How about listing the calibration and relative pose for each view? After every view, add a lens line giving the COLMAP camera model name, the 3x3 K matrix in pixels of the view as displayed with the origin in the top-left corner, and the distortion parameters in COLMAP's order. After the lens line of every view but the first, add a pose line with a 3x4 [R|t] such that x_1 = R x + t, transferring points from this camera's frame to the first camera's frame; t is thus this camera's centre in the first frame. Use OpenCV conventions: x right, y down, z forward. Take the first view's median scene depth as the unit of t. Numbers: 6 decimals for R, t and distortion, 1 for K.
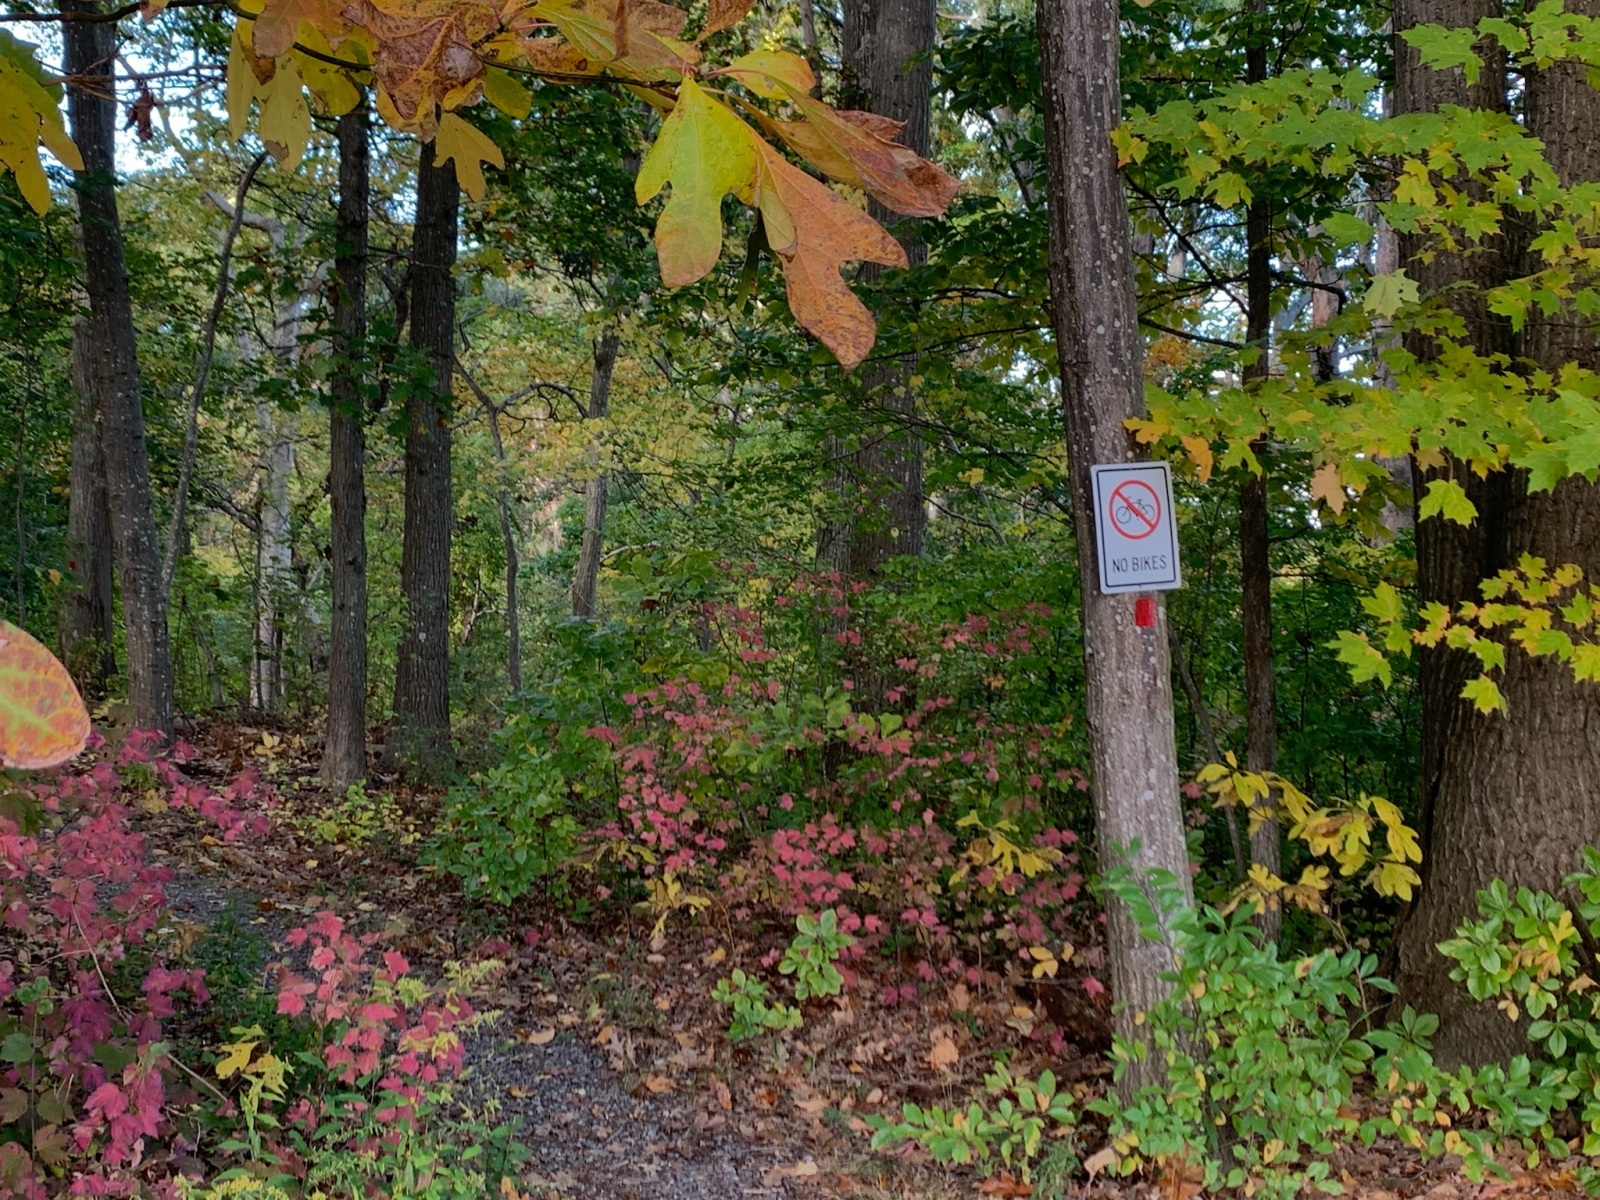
lens RADIAL K [[2027.9, 0, 798.5], [0, 2027.9, 587.9], [0, 0, 1]] dist [0.195918, 0.000000]
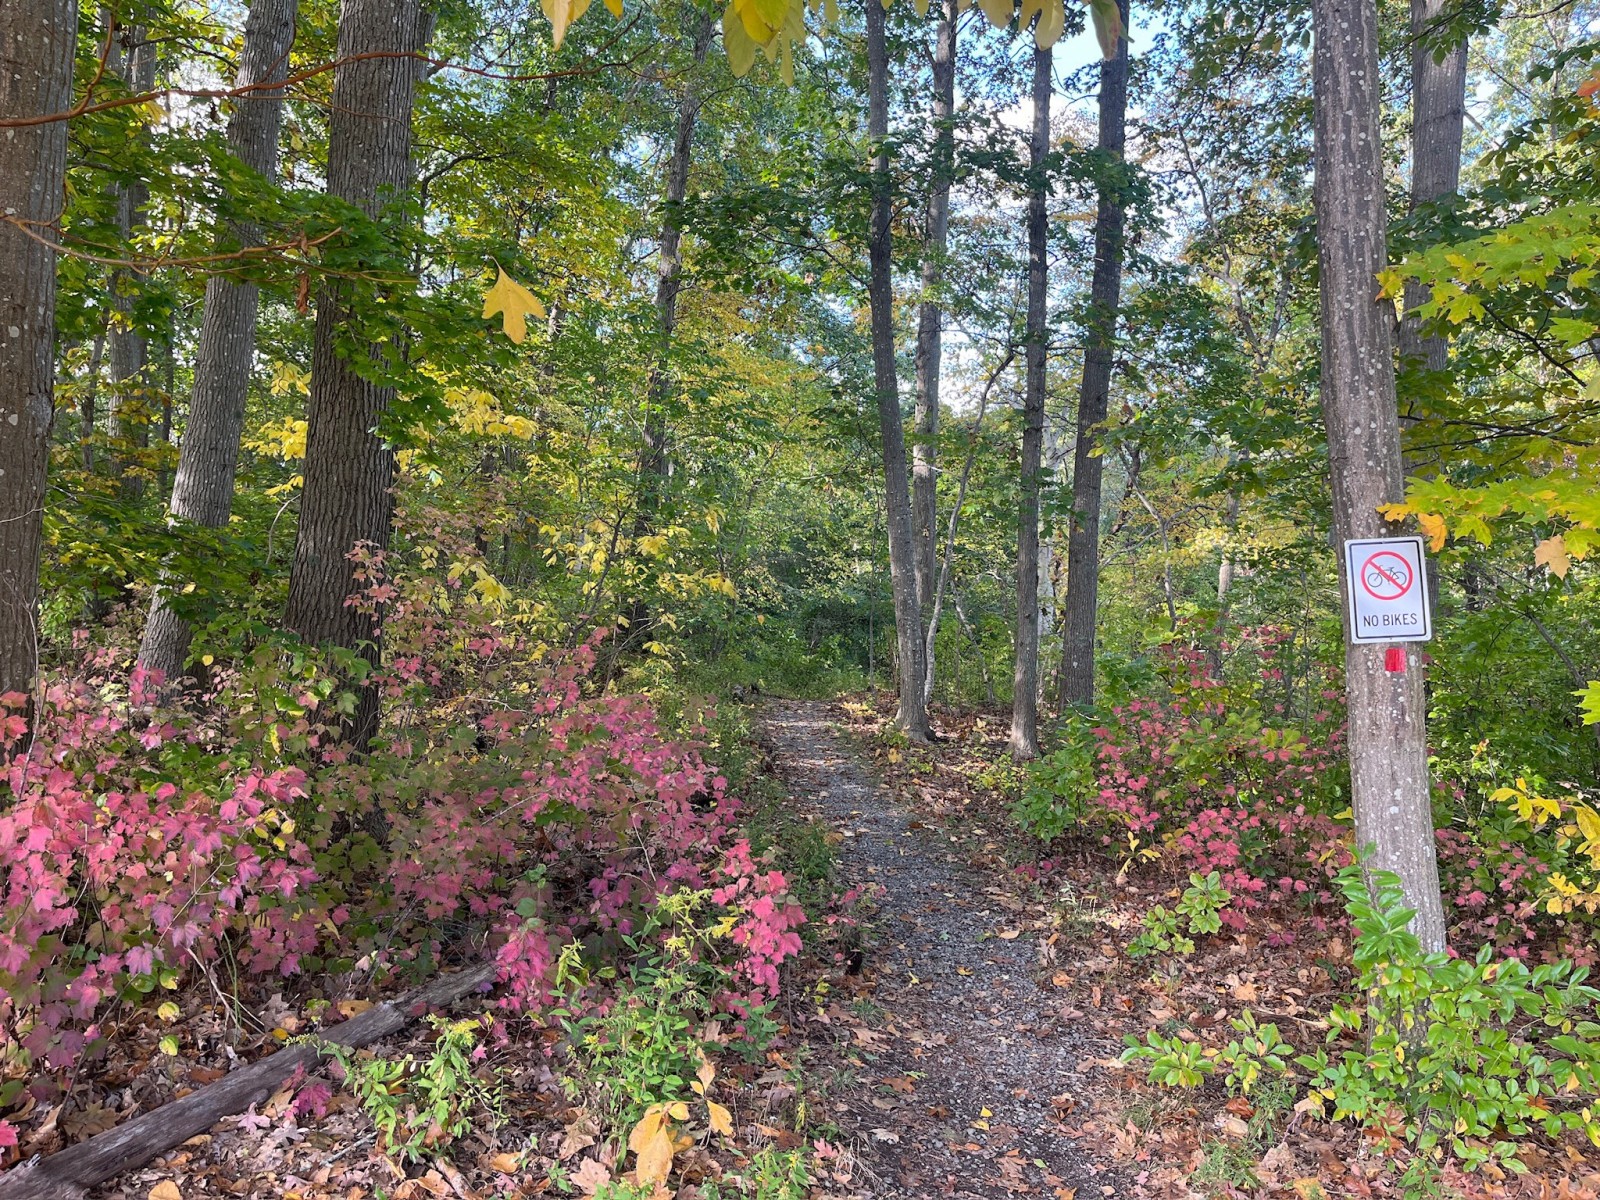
lens RADIAL K [[1224.1, 0, 800.3], [0, 1224.1, 617.5], [0, 0, 1]] dist [0.063584, -0.017061]
pose [[0.897488, 0.012506, -0.440862, 0.177352], [-0.018470, 0.999787, -0.009239, 0.000157], [0.440653, 0.016435, 0.897527, 0.176056]]
